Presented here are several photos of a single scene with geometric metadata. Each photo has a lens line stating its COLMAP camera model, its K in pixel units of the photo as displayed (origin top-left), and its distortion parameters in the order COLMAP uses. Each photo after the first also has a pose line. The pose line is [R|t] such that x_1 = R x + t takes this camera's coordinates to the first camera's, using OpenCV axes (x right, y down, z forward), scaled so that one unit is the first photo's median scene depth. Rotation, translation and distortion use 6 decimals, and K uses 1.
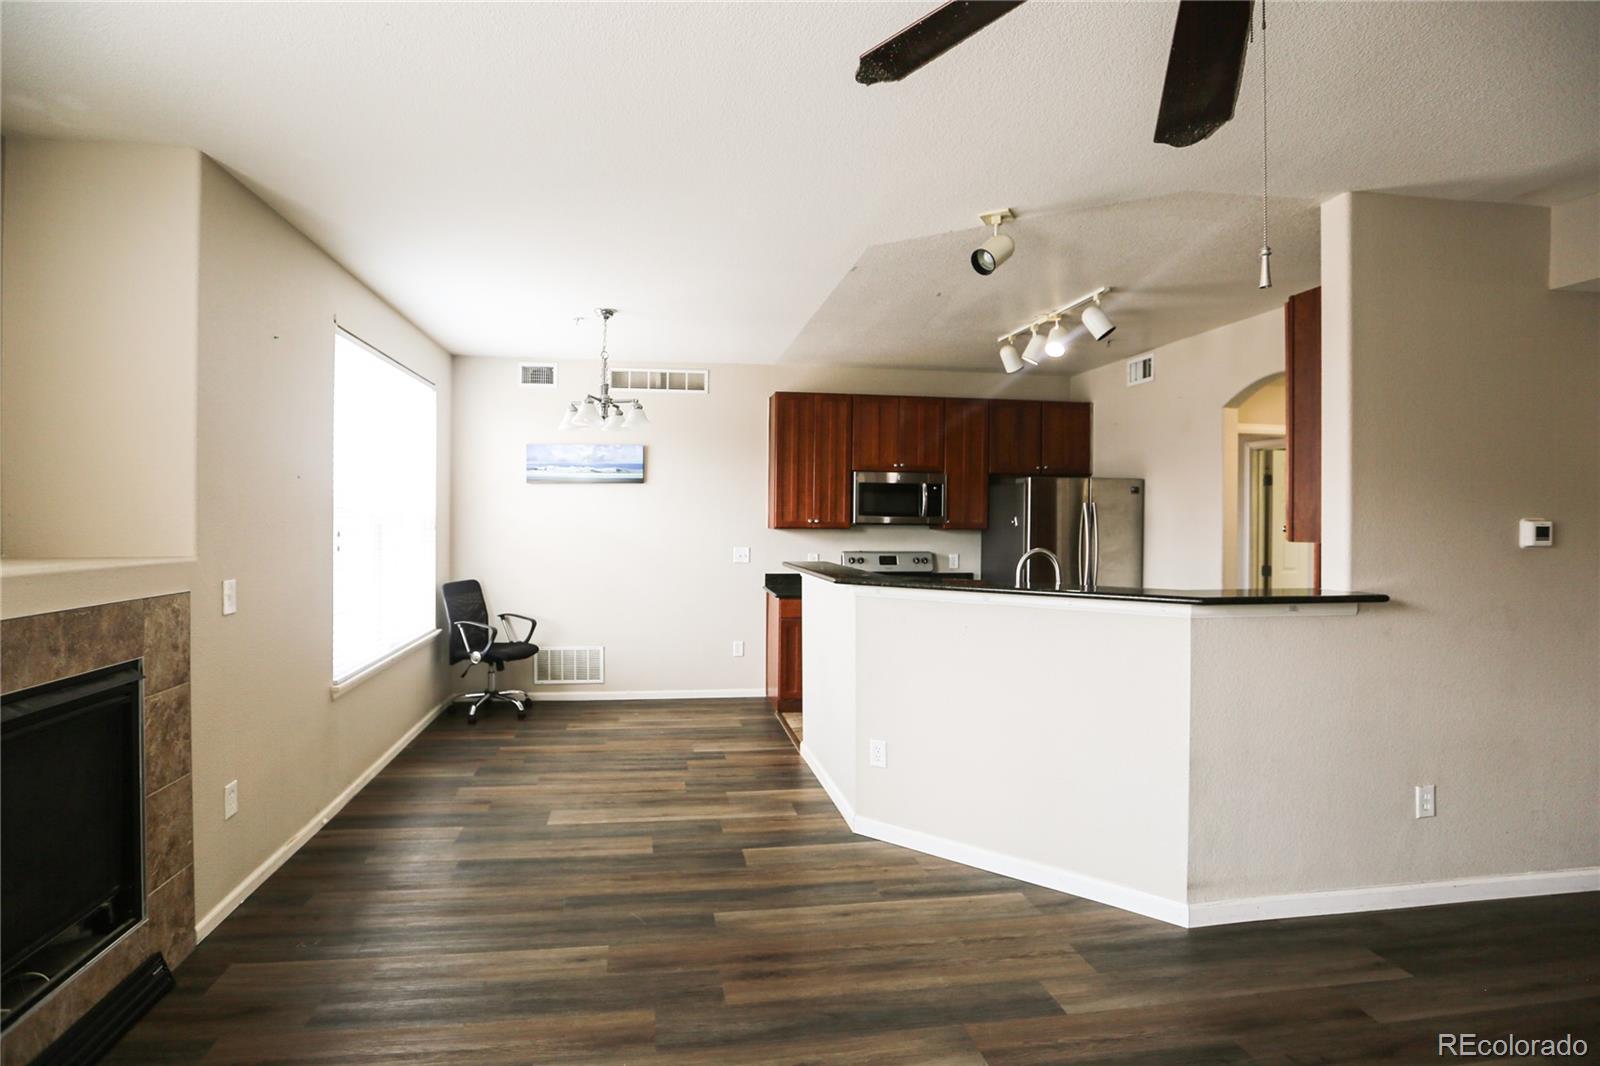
lens RADIAL K [[739.4, 0, 753.5], [0, 739.4, 526.6], [0, 0, 1]] dist [-0.045015, 0.013384]
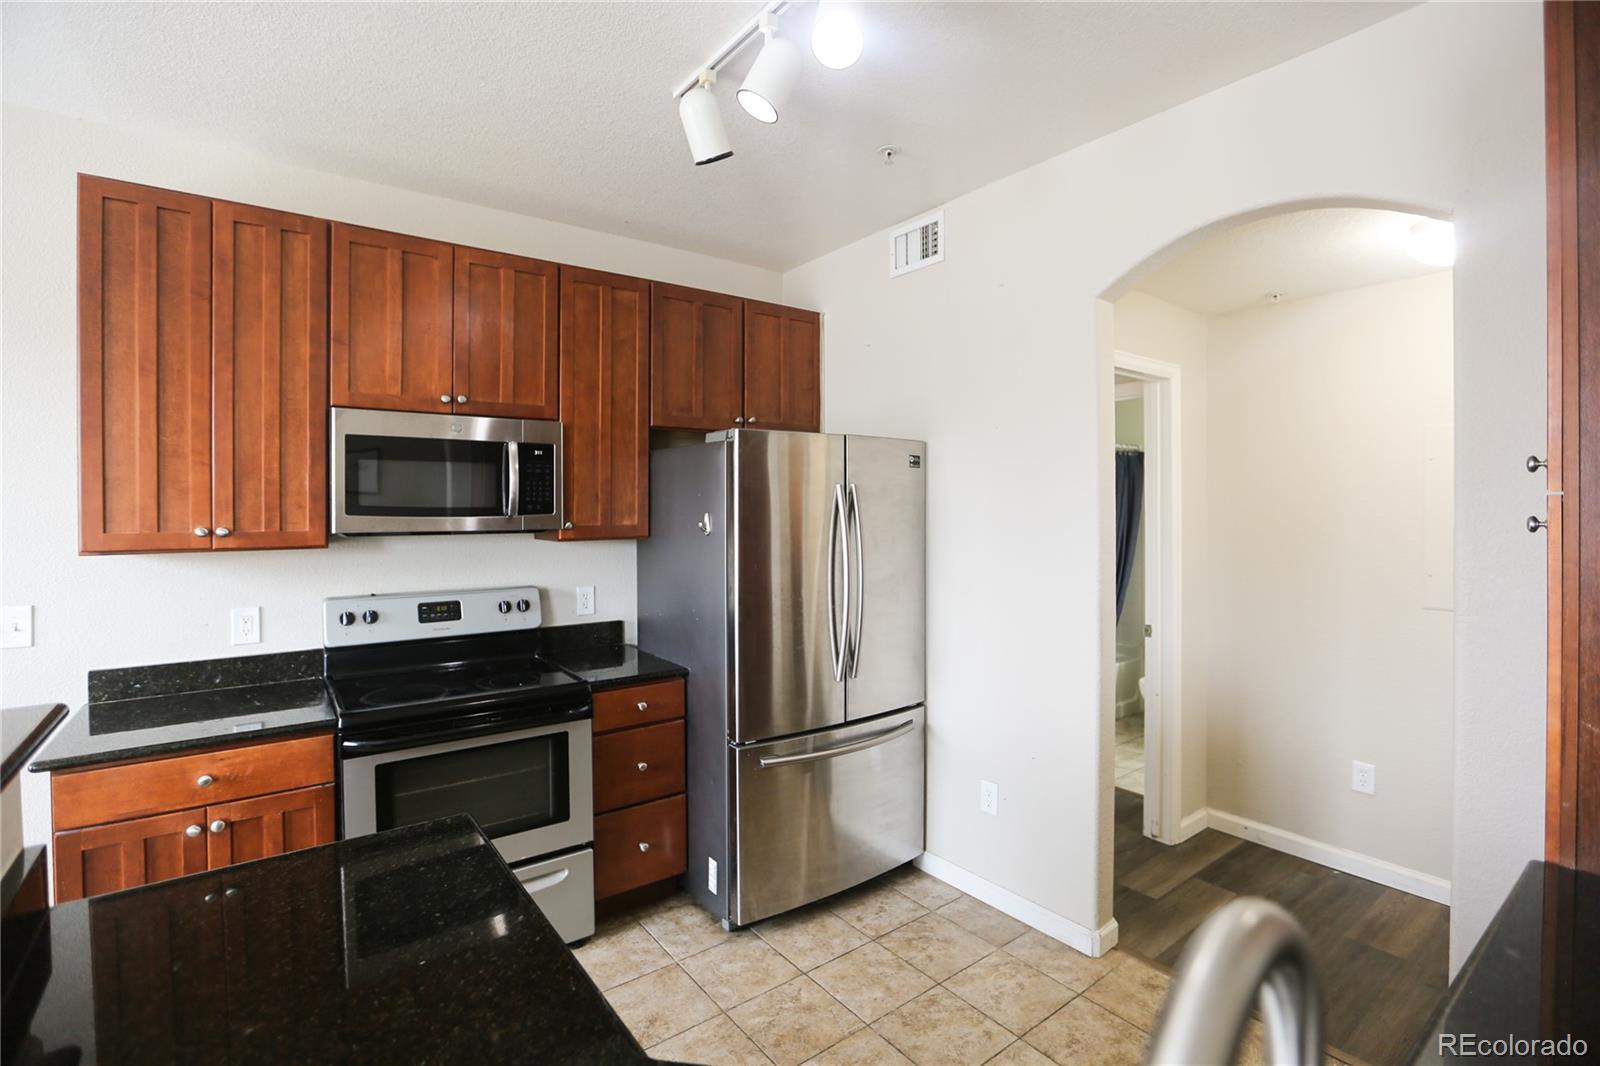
lens RADIAL K [[739.4, 0, 783.1], [0, 739.4, 520.8], [0, 0, 1]] dist [-0.045015, 0.013384]
pose [[0.877497, -0.019554, 0.479183, 0.178161], [0.016489, 0.999808, 0.010604, -0.013296], [-0.479298, -0.001404, 0.877651, 0.584218]]
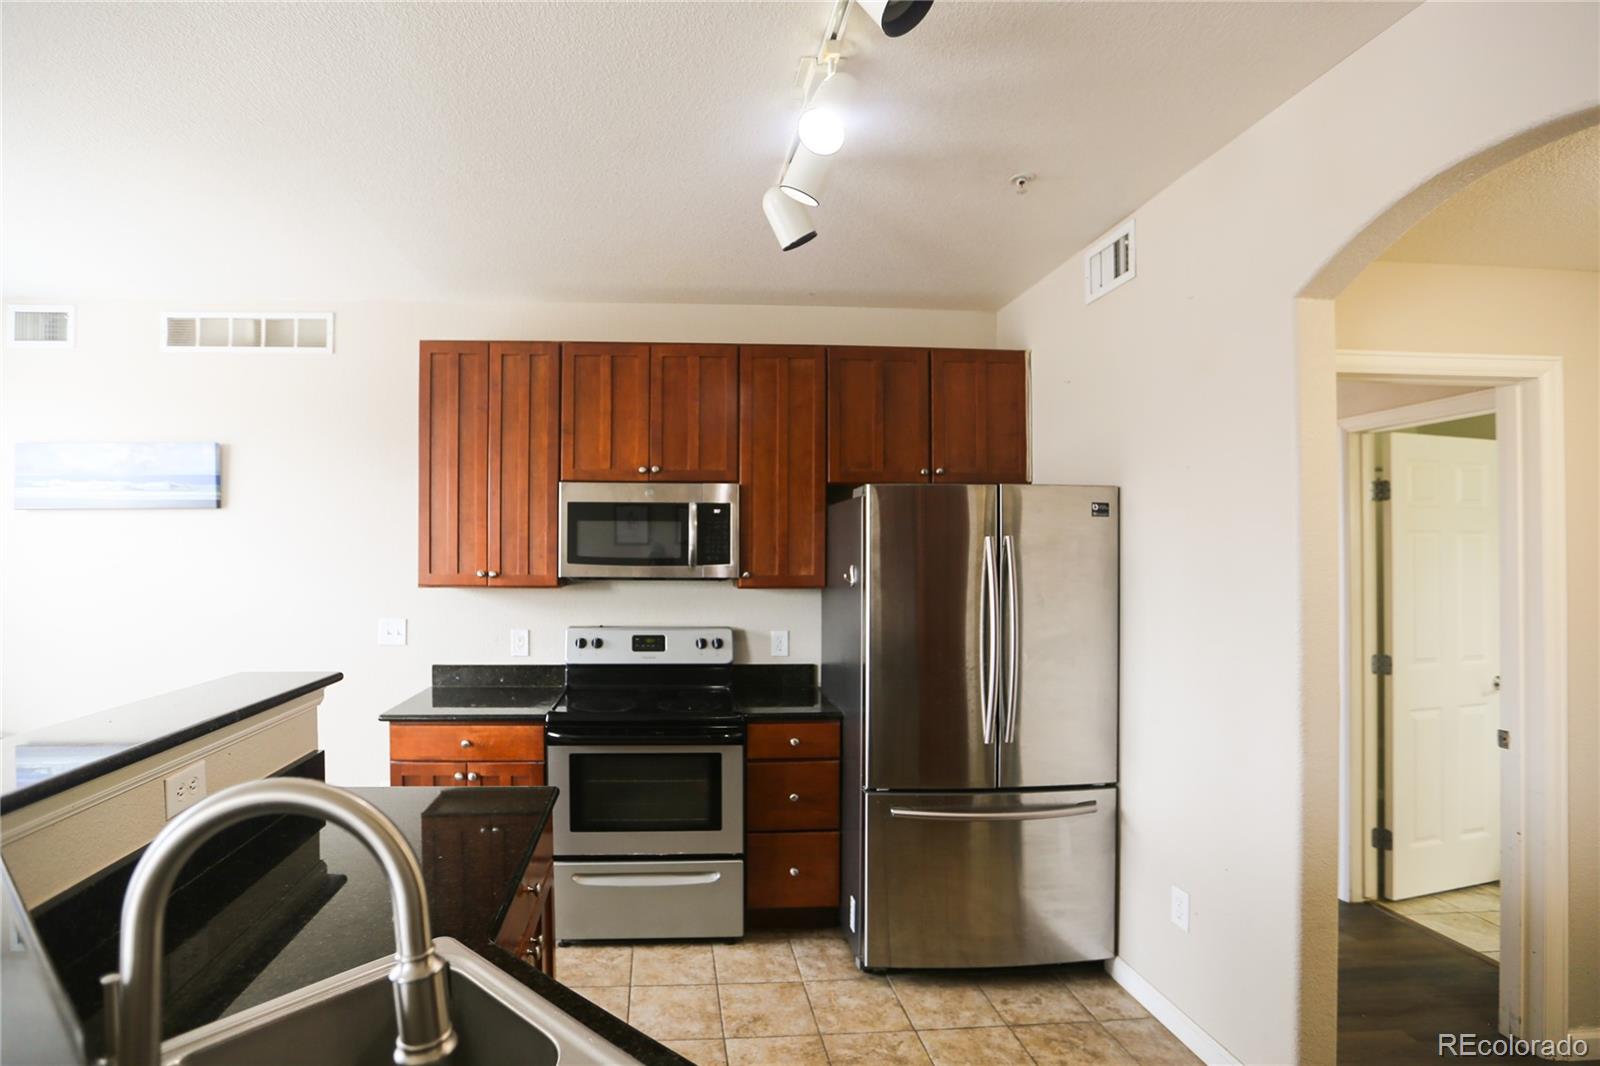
lens RADIAL K [[774.8, 0, 703.9], [0, 774.8, 562.3], [0, 0, 1]] dist [-0.038600, 0.008638]
pose [[0.996590, -0.004152, -0.082414, 0.315379], [0.003642, 0.999973, -0.006341, -0.012845], [0.082438, 0.006019, 0.996578, 0.491289]]
